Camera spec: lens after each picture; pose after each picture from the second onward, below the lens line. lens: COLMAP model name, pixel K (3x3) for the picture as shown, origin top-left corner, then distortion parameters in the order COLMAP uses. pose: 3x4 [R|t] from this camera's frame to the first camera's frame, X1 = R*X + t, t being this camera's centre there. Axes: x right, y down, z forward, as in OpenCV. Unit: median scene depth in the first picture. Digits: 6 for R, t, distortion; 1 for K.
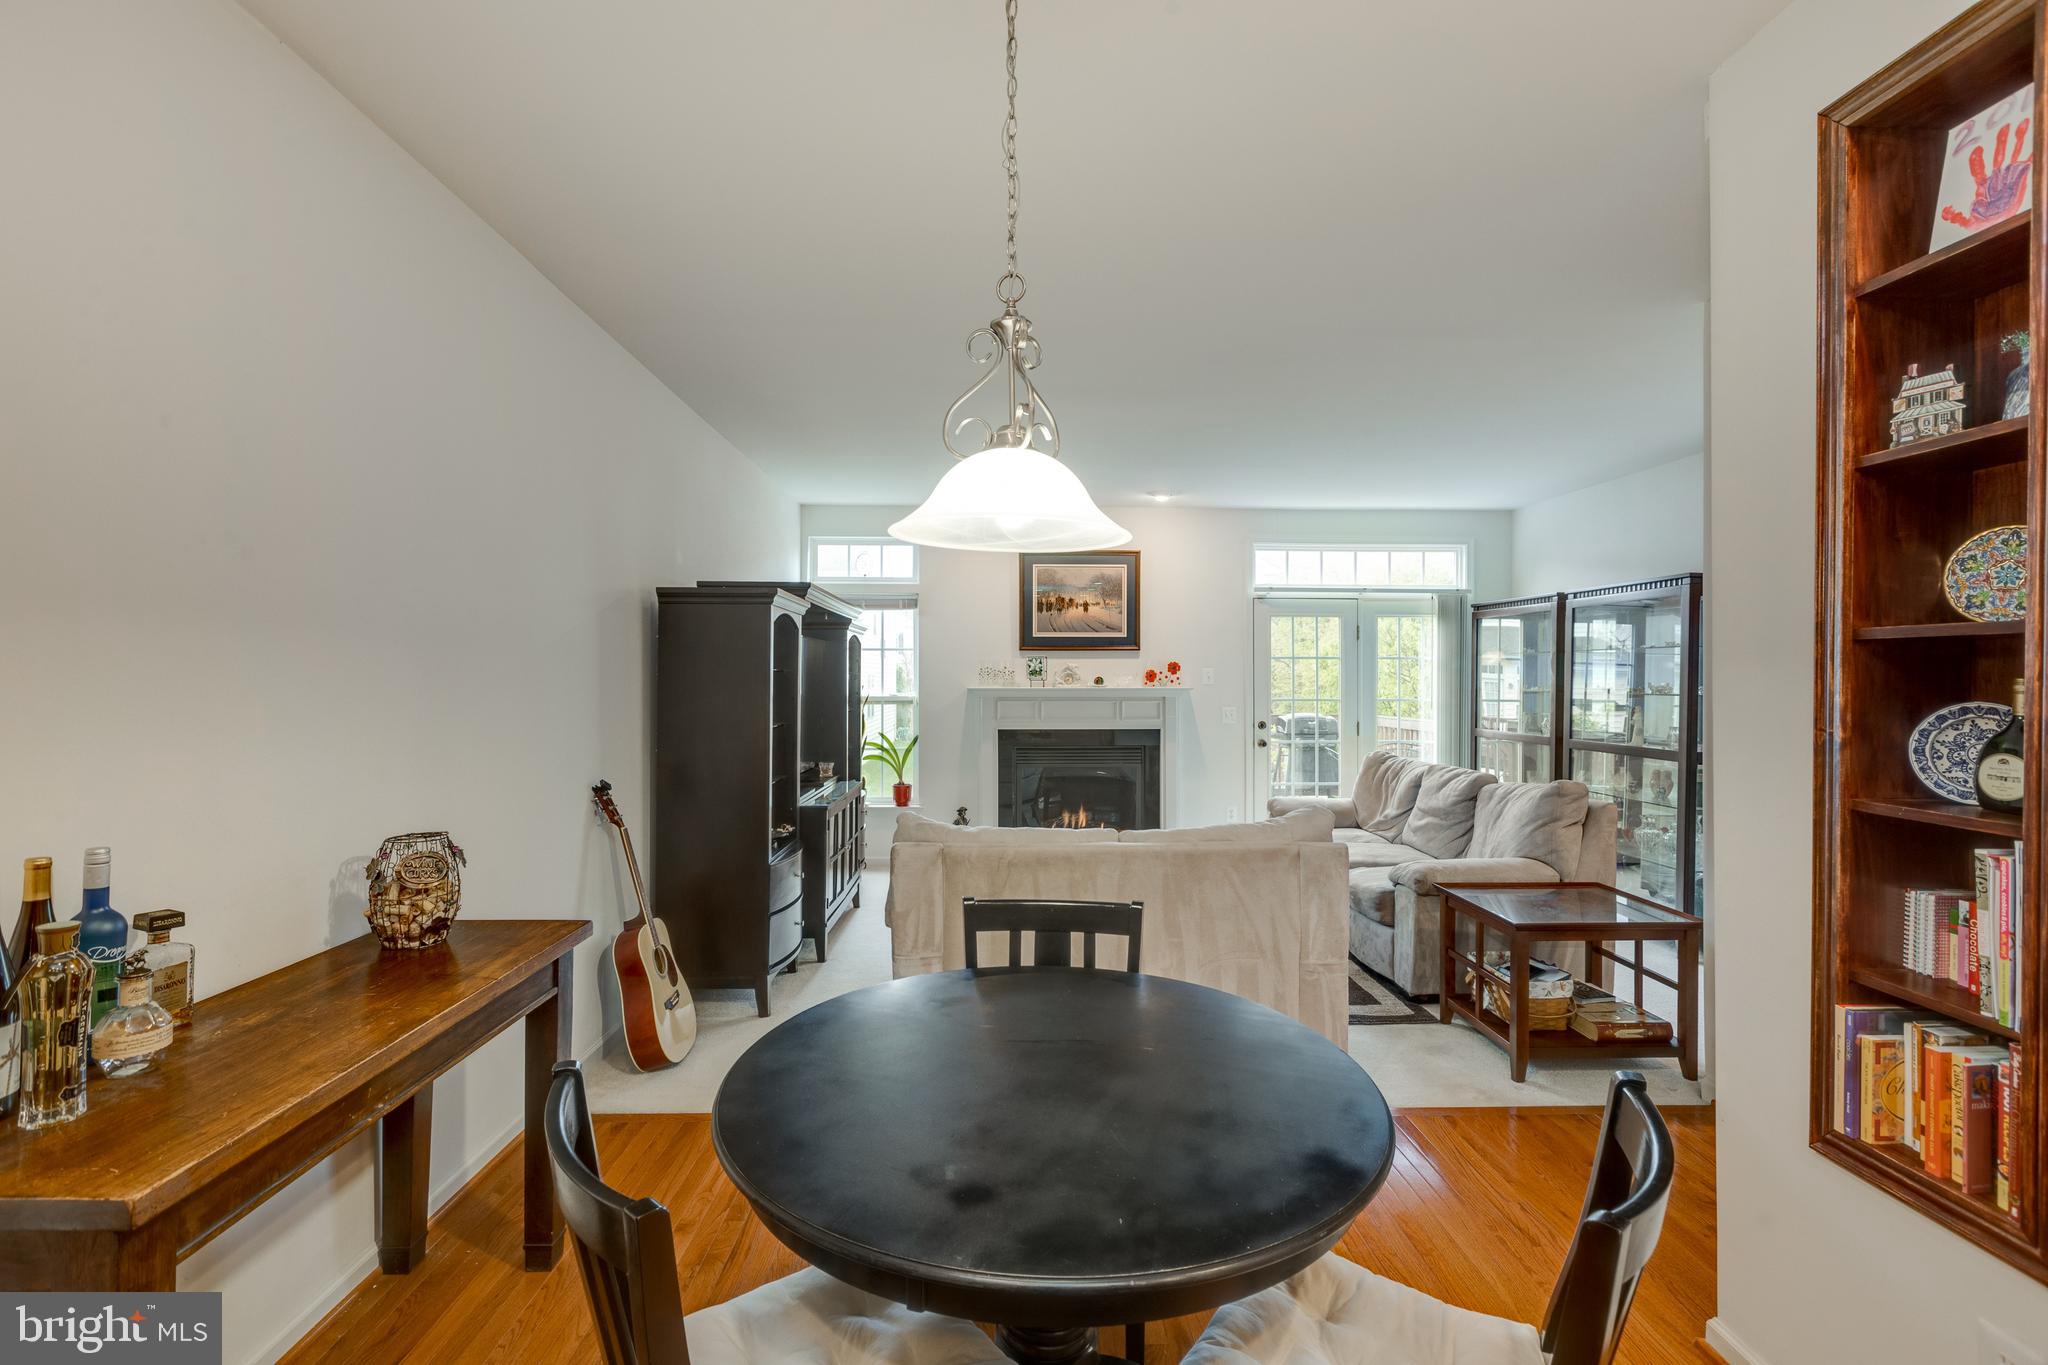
lens RADIAL K [[909.9, 0, 1026.7], [0, 909.9, 682.4], [0, 0, 1]] dist [-0.005334, 0.001207]
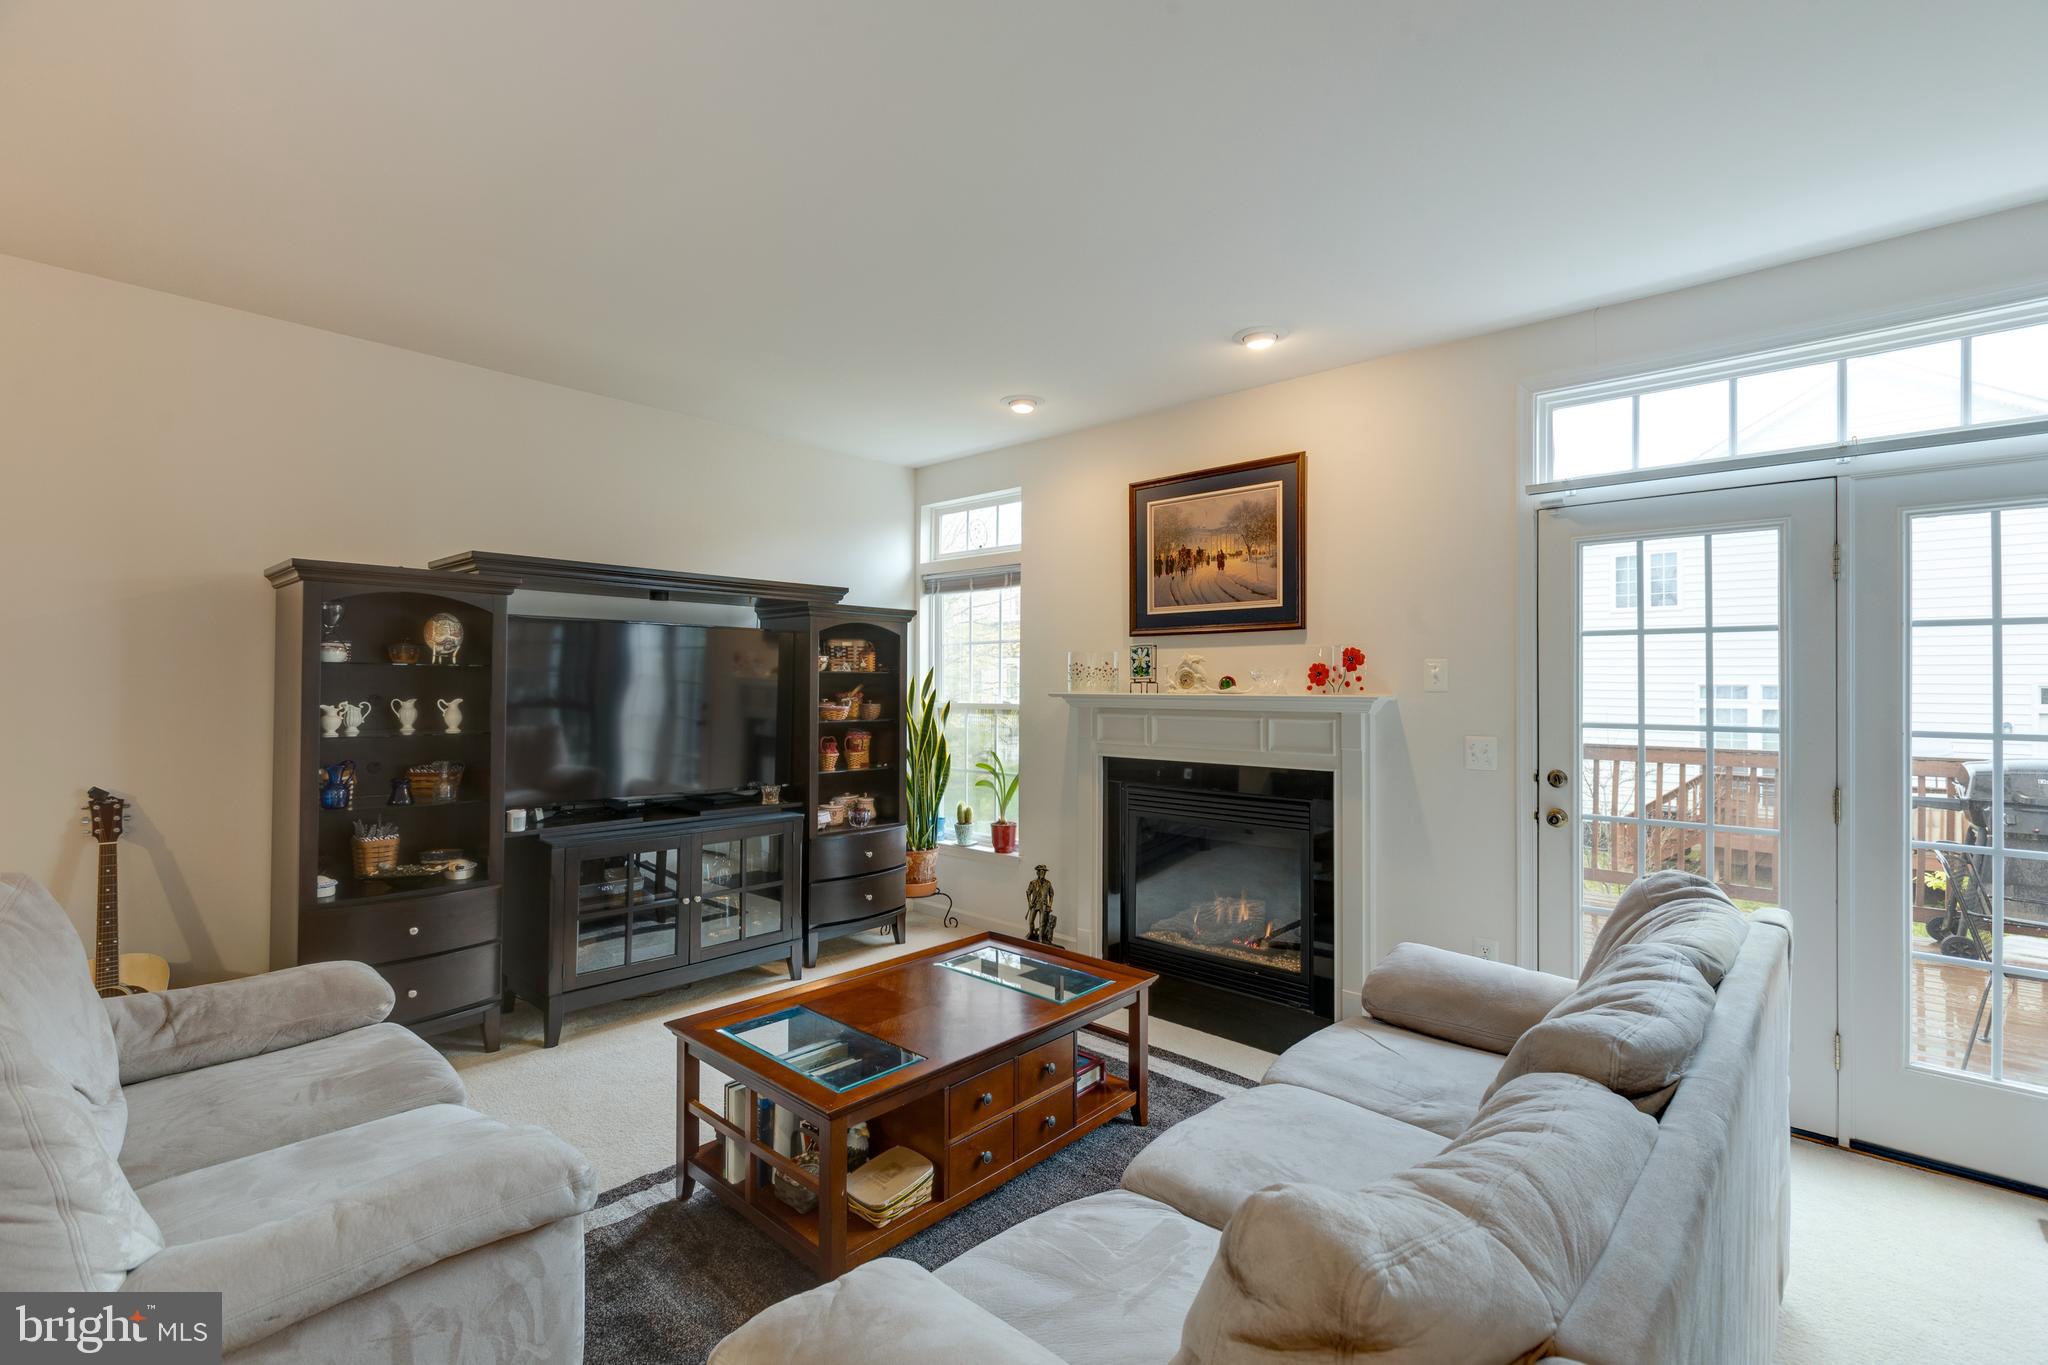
lens RADIAL K [[909.9, 0, 1020.1], [0, 909.9, 681.1], [0, 0, 1]] dist [-0.005334, 0.001207]
pose [[0.711082, -0.001949, -0.703106, 0.395222], [-0.005349, 0.999952, -0.008182, 0.002392], [0.703089, 0.009579, 0.711038, 0.479585]]
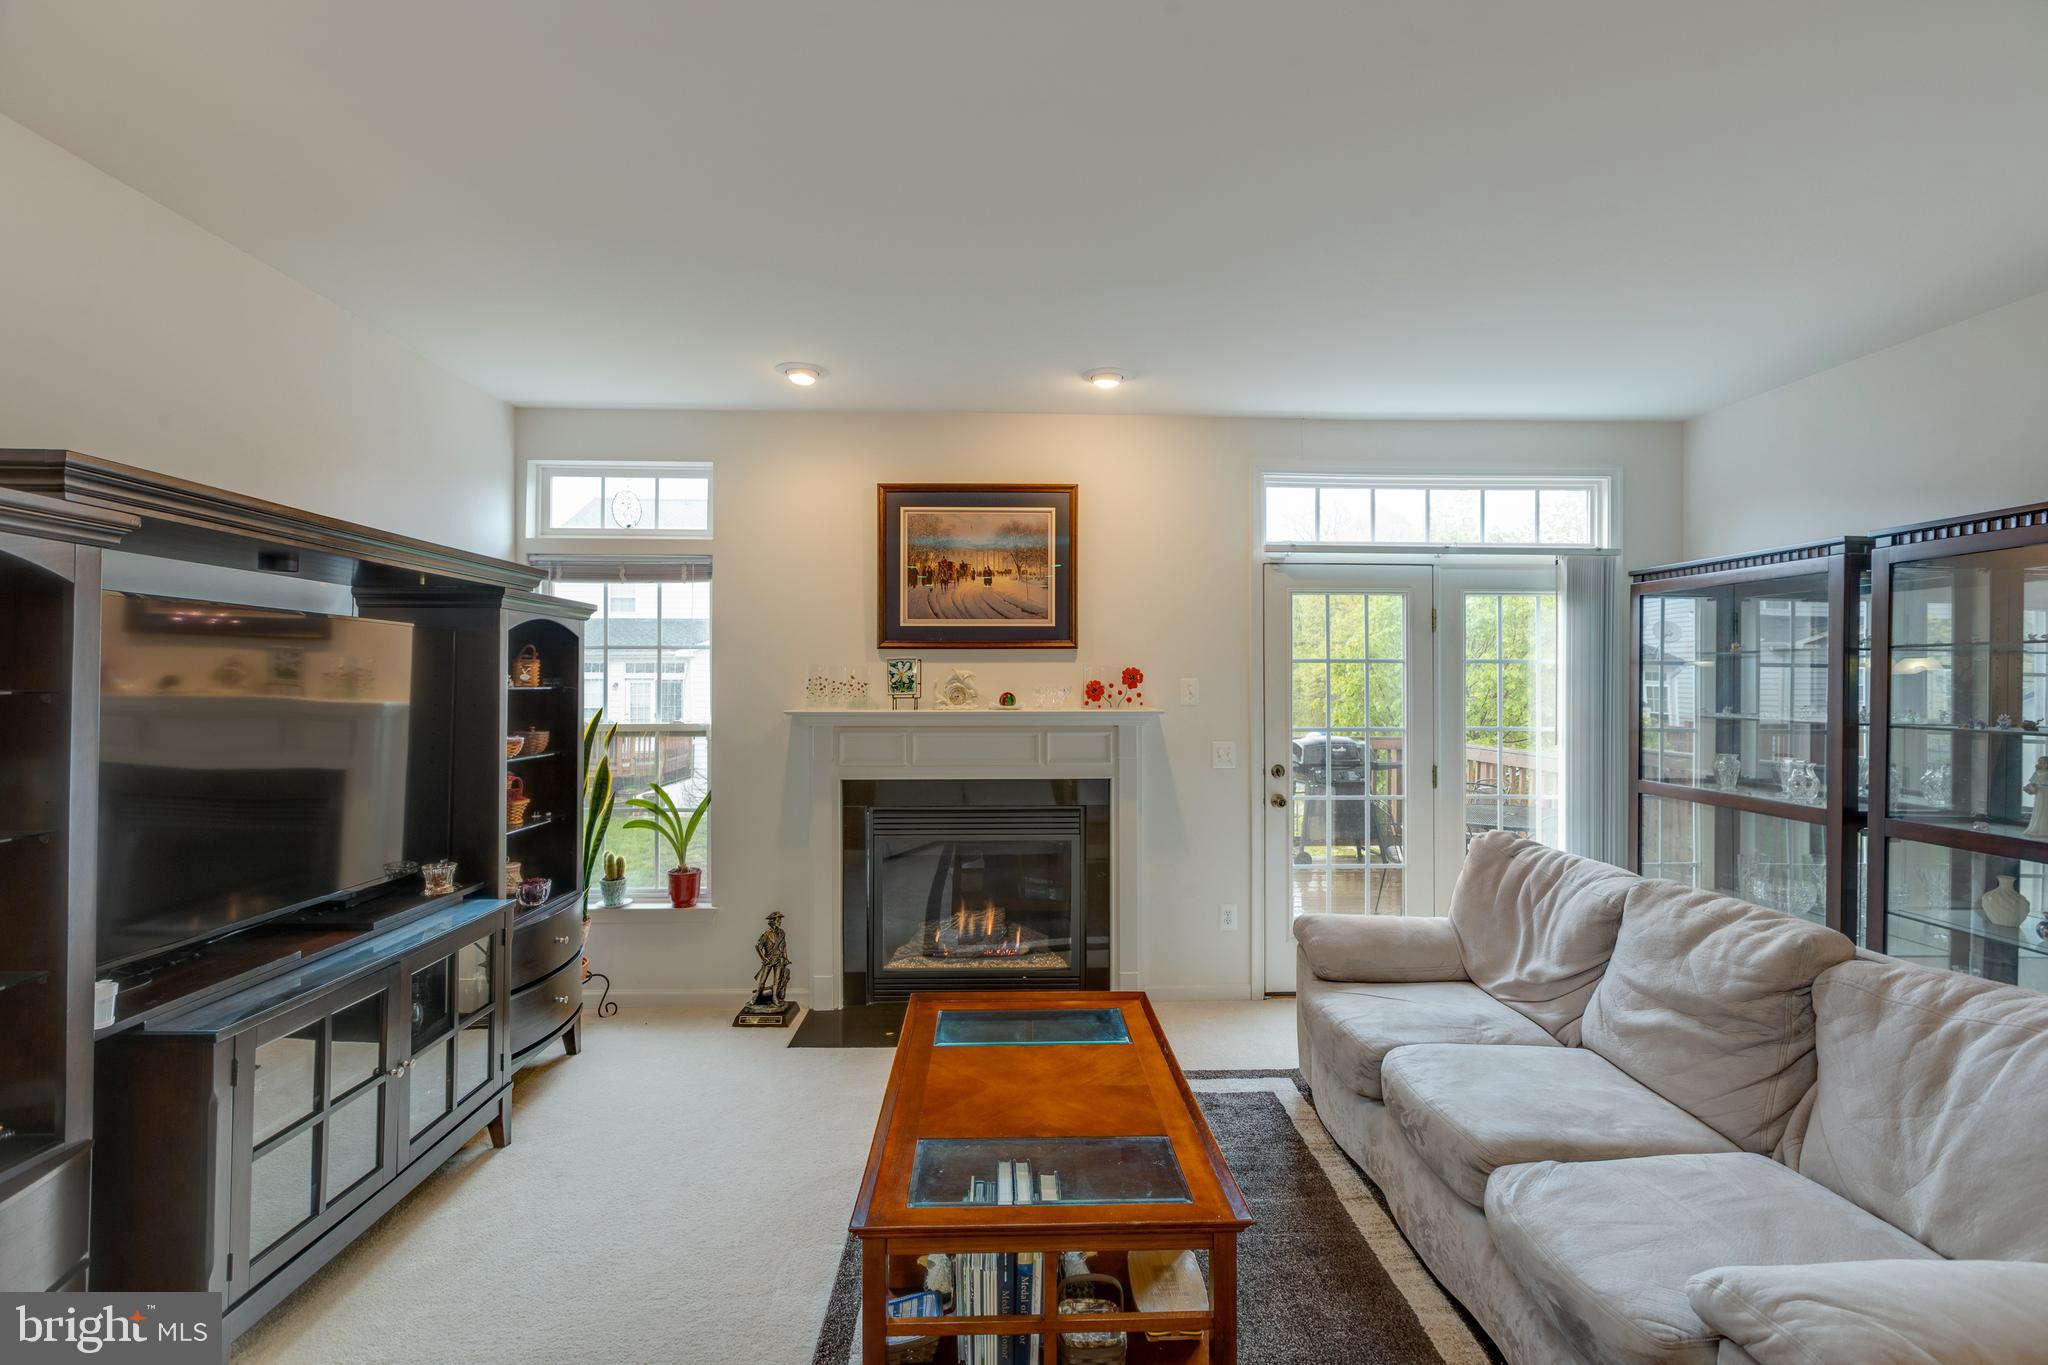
lens RADIAL K [[909.9, 0, 1021.4], [0, 909.9, 681.6], [0, 0, 1]] dist [-0.005334, 0.001207]
pose [[1.000000, -0.000377, -0.000044, 0.087631], [0.000376, 0.999986, -0.005233, -0.010180], [0.000046, 0.005233, 0.999986, 0.393665]]
